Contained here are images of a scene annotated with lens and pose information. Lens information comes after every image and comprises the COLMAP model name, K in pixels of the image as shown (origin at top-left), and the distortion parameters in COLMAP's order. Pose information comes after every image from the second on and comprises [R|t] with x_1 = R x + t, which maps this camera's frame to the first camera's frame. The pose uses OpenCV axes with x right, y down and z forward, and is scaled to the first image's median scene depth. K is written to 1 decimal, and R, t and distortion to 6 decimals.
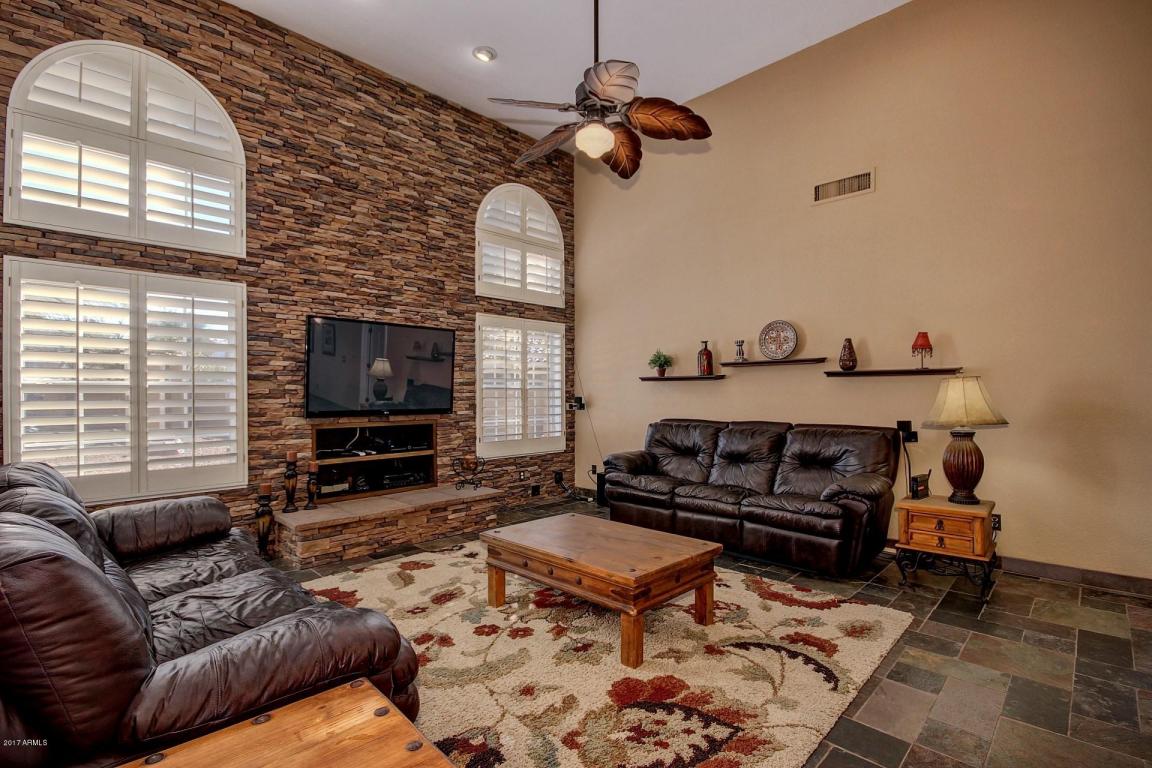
lens RADIAL K [[533.5, 0, 585.6], [0, 533.5, 387.6], [0, 0, 1]] dist [-0.000256, -0.005309]
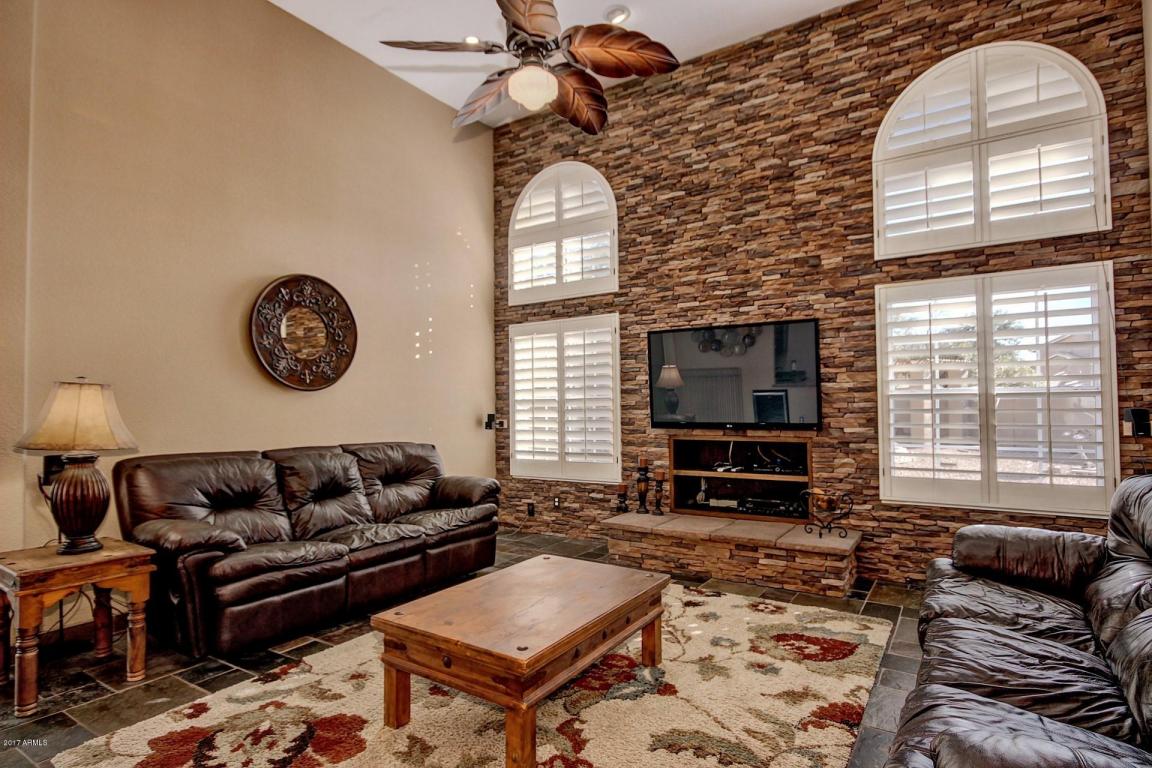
lens RADIAL K [[618.2, 0, 583.4], [0, 618.2, 384.7], [0, 0, 1]] dist [0.005015, 0.001986]
pose [[0.181308, -0.031912, -0.982909, 0.588592], [0.019746, 0.999390, -0.028805, 0.003037], [0.983228, -0.014186, 0.181827, 0.564006]]
